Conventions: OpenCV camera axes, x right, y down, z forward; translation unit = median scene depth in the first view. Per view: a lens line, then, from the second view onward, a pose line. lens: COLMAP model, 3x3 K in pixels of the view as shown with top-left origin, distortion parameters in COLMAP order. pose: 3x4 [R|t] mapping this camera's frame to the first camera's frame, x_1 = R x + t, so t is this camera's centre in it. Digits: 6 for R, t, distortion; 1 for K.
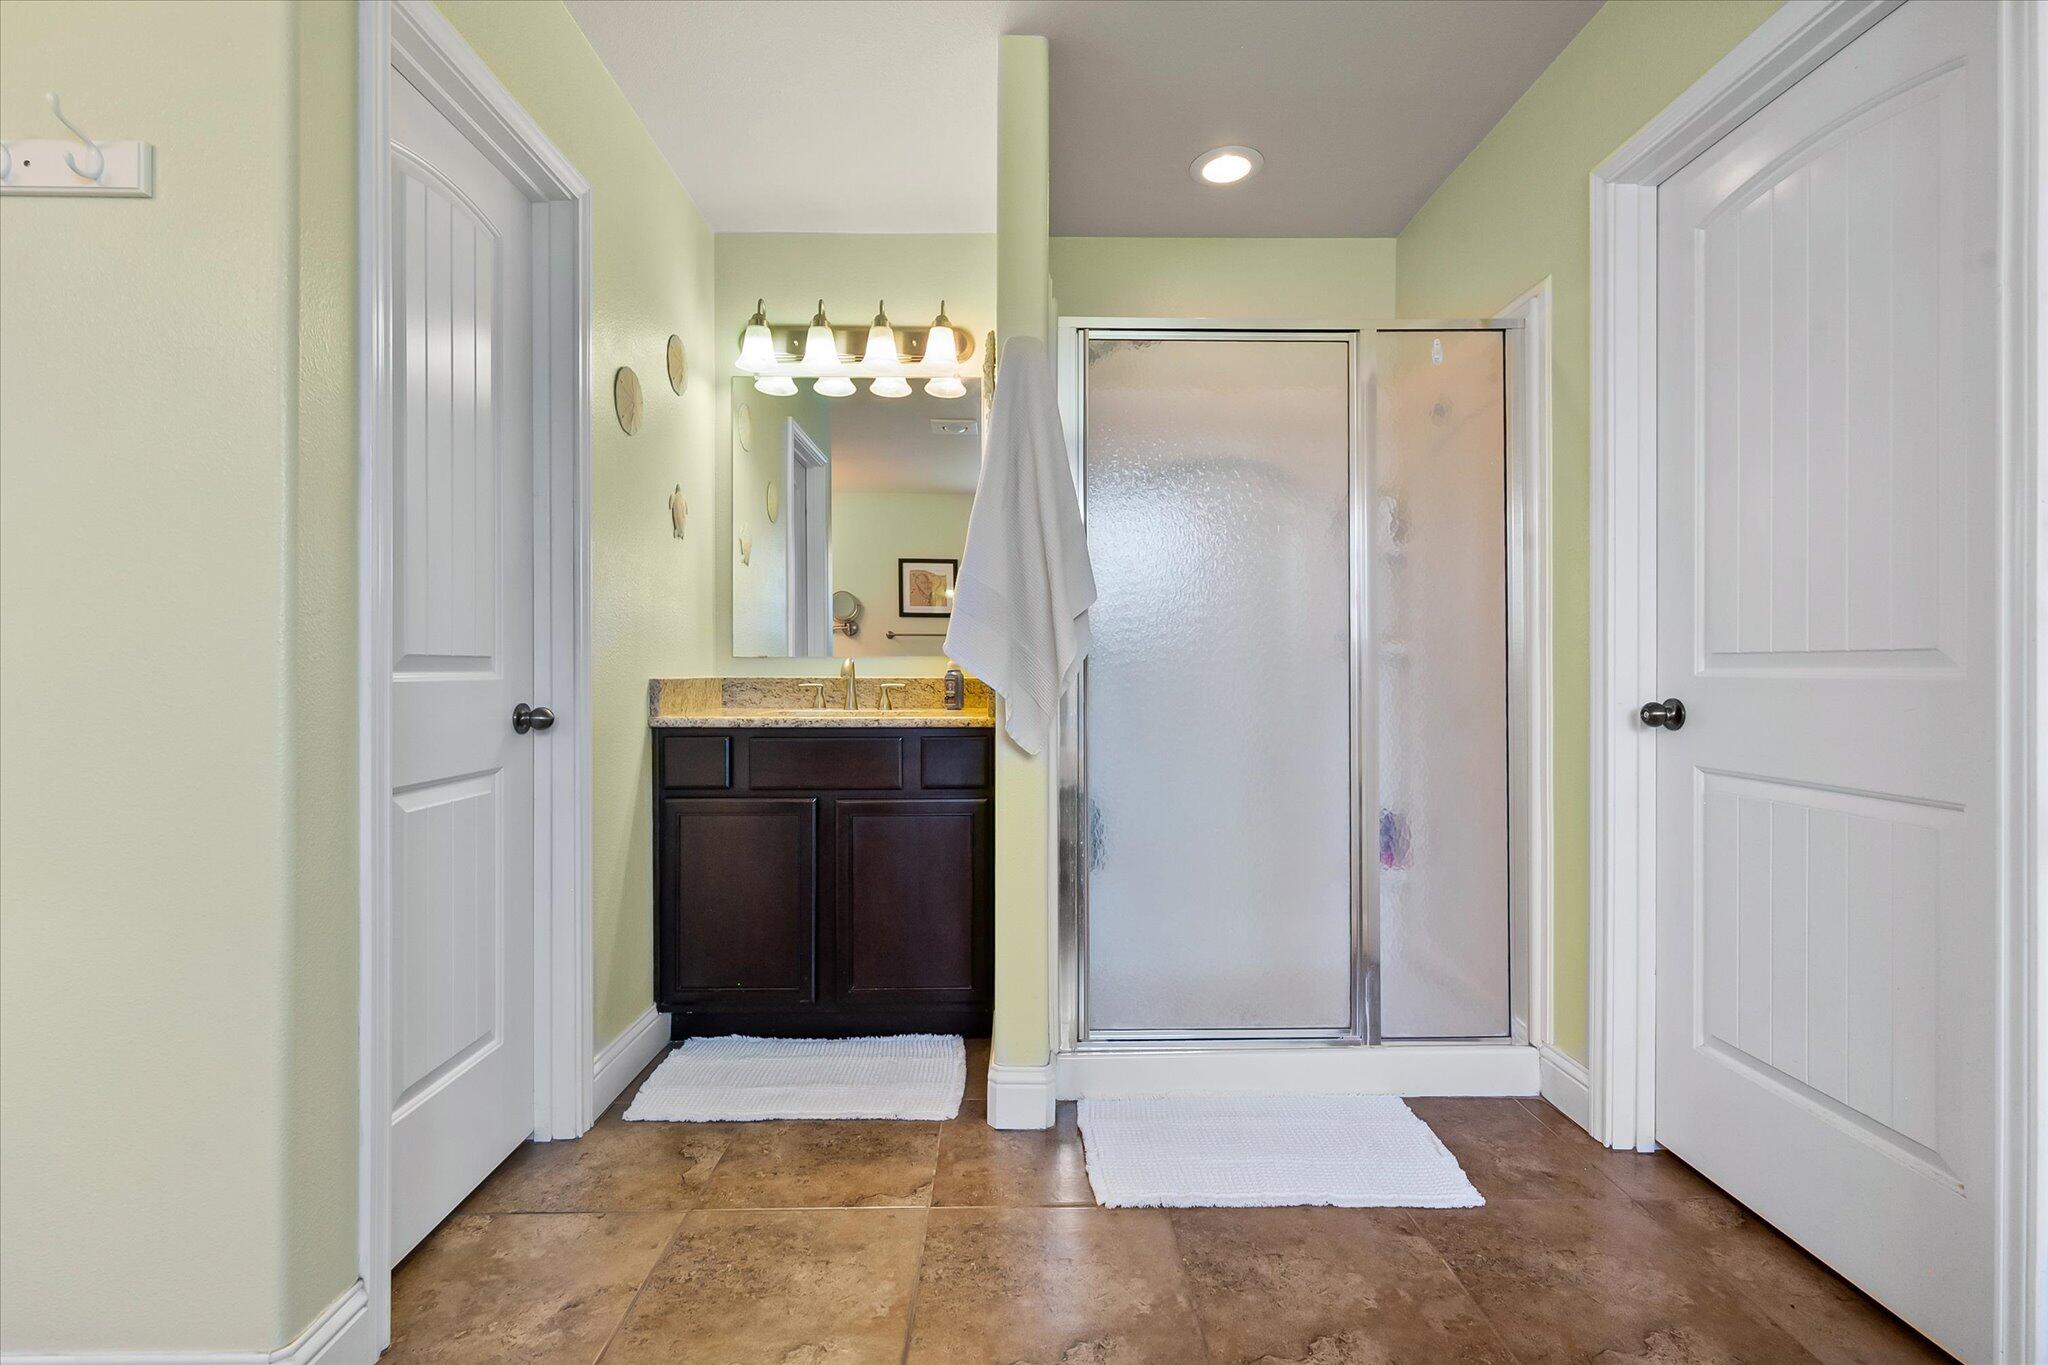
lens RADIAL K [[934.6, 0, 1024.6], [0, 934.6, 672.9], [0, 0, 1]] dist [0.001031, 0.000445]
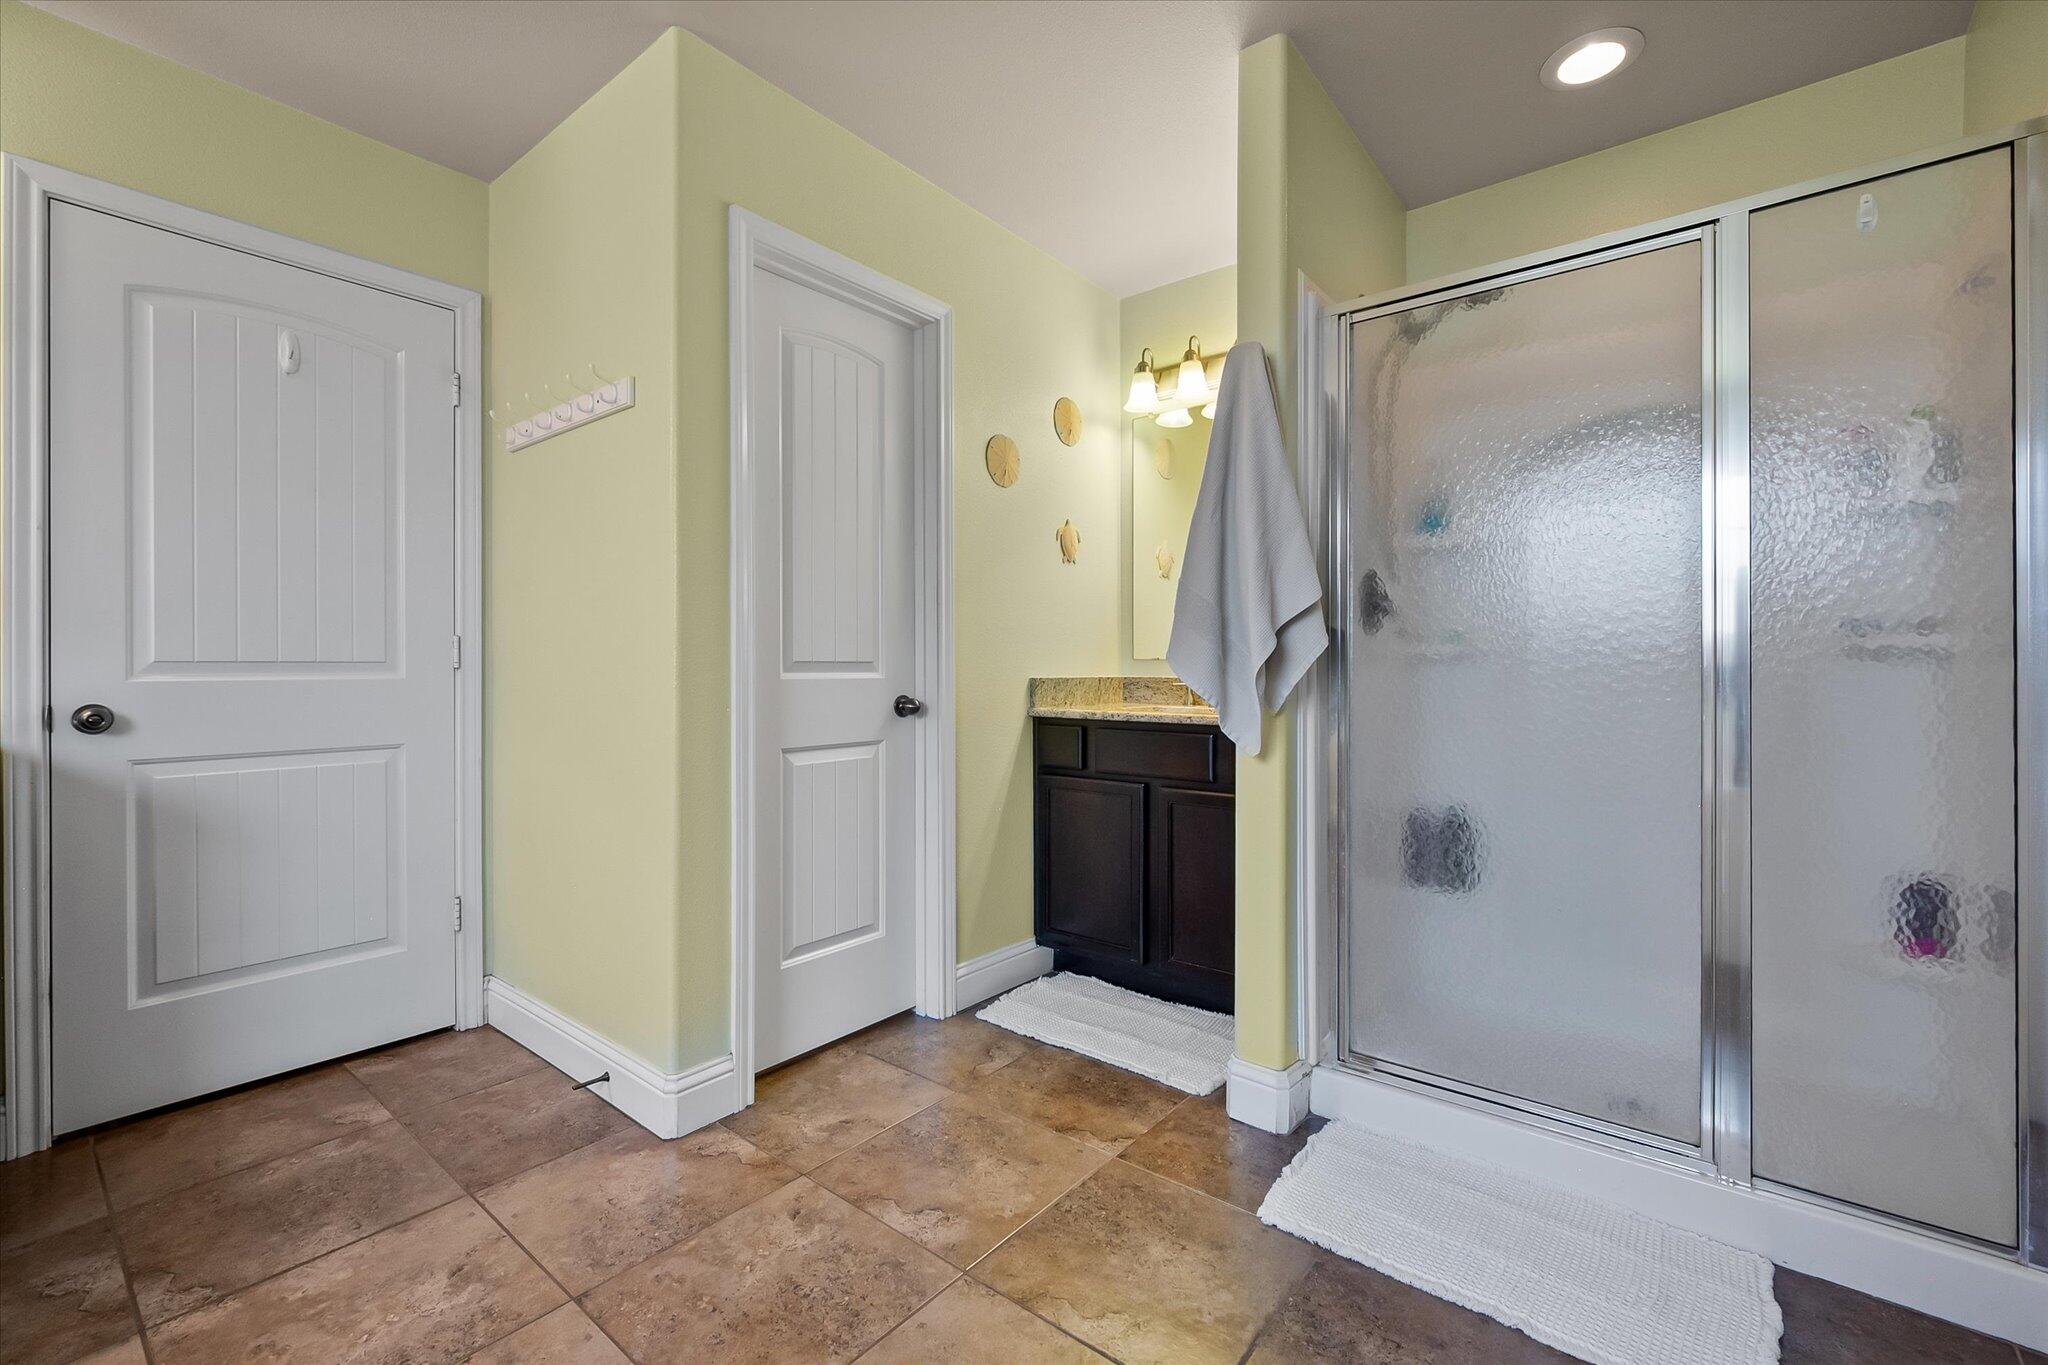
lens RADIAL K [[862.0, 0, 1026.9], [0, 862.0, 673.5], [0, 0, 1]] dist [0.000815, -0.000111]
pose [[0.769796, 0.004523, -0.638273, 0.402464], [-0.002588, 0.999989, 0.003965, -0.004923], [0.638284, -0.001400, 0.769799, 0.125299]]
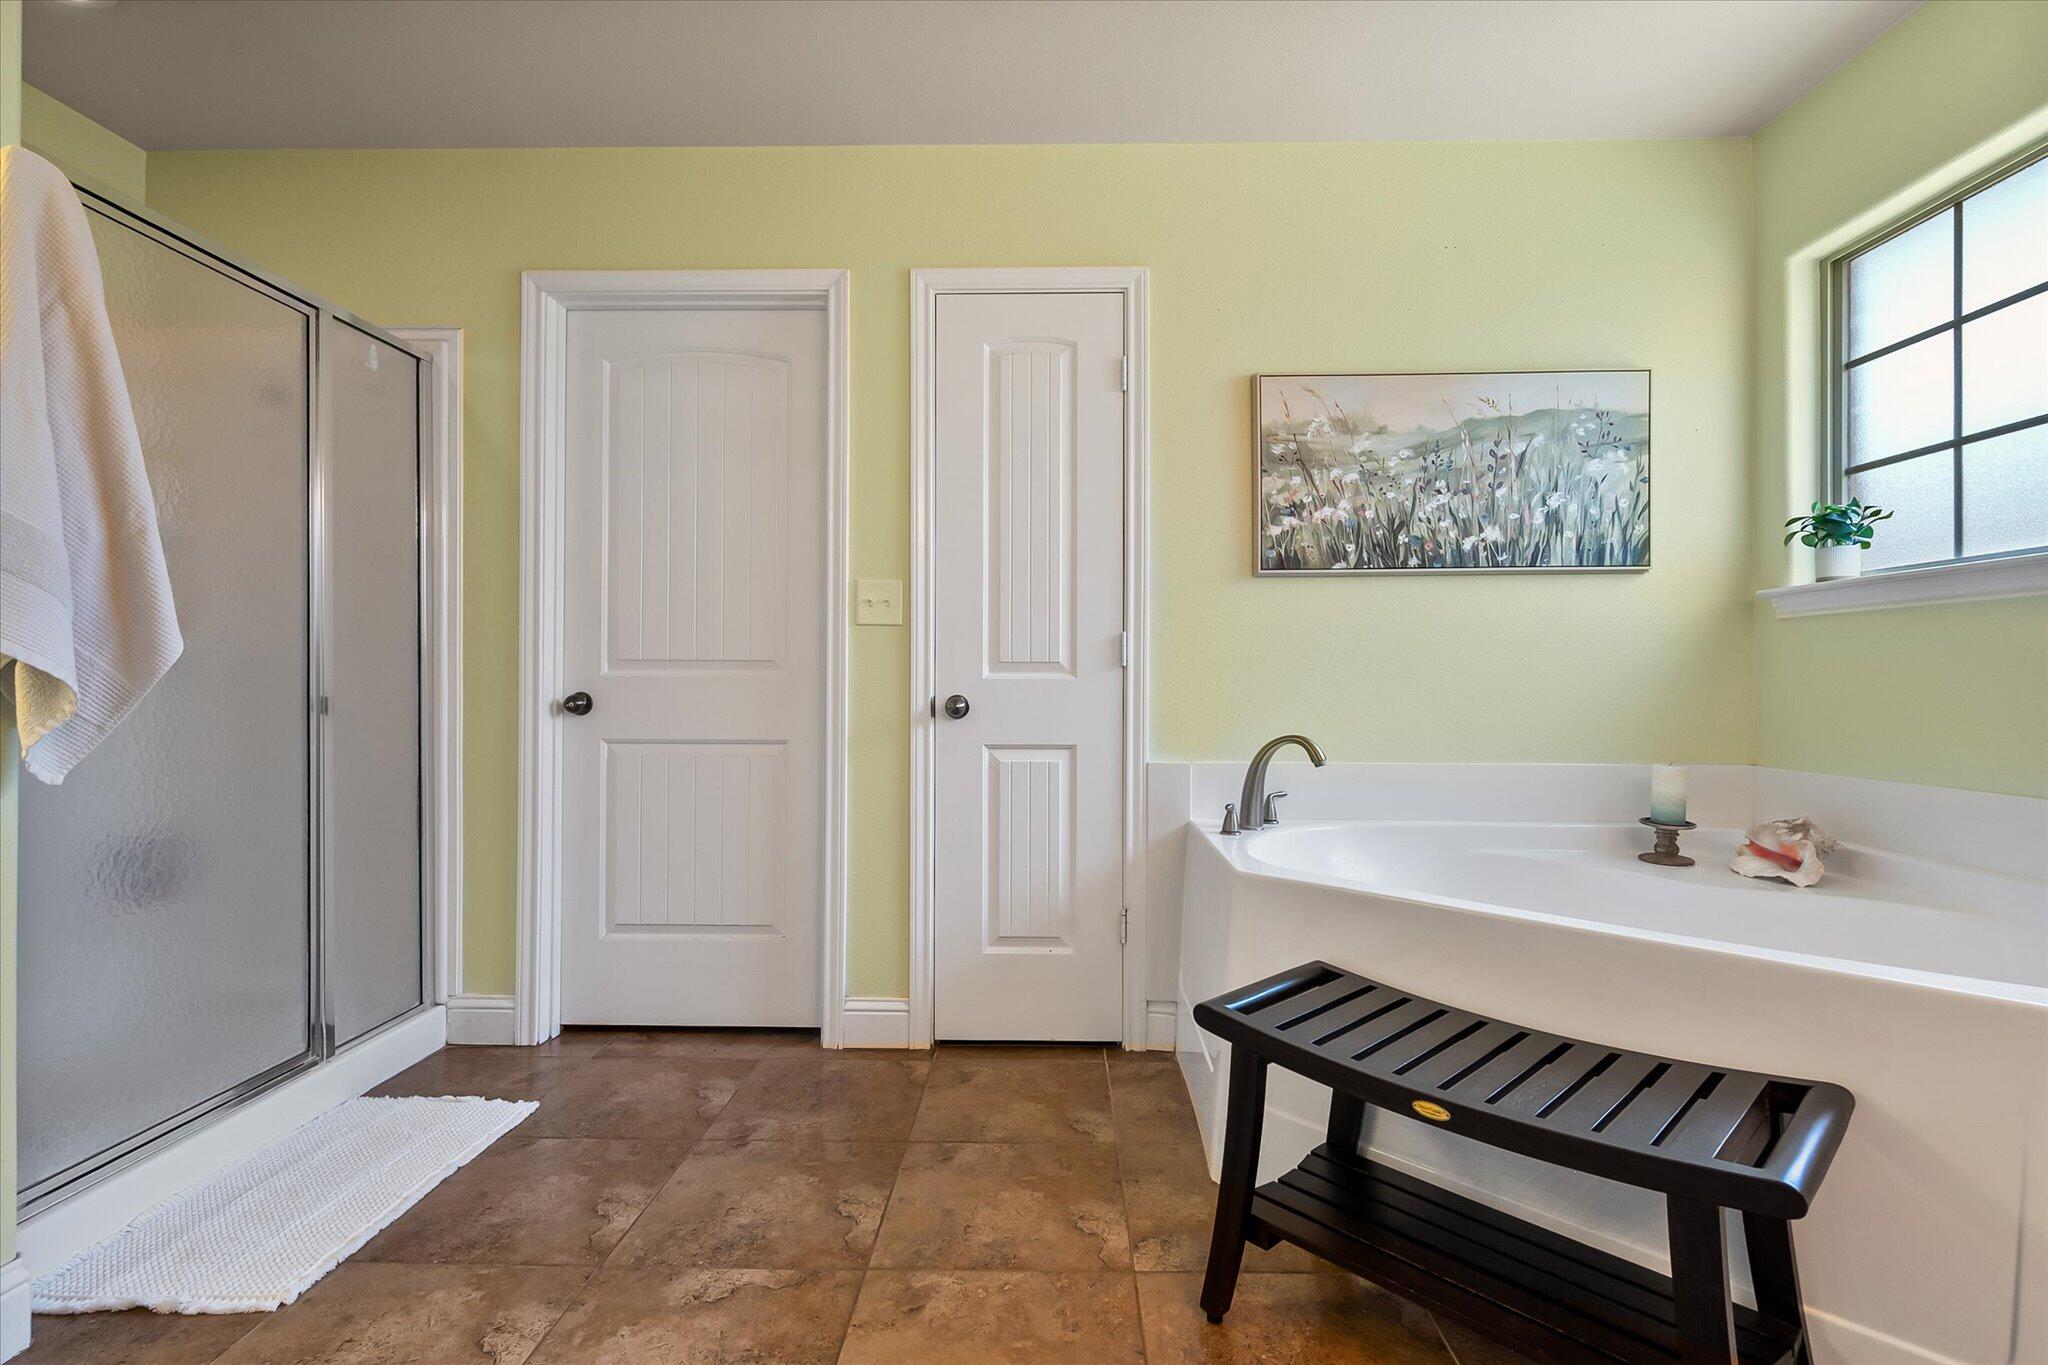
lens RADIAL K [[992.5, 0, 1034.0], [0, 992.5, 677.4], [0, 0, 1]] dist [0.001069, 0.000236]
pose [[0.036275, 0.005075, 0.999329, -0.667386], [-0.001797, 0.999986, -0.005013, 0.011043], [-0.999340, -0.001614, 0.036284, 0.257159]]
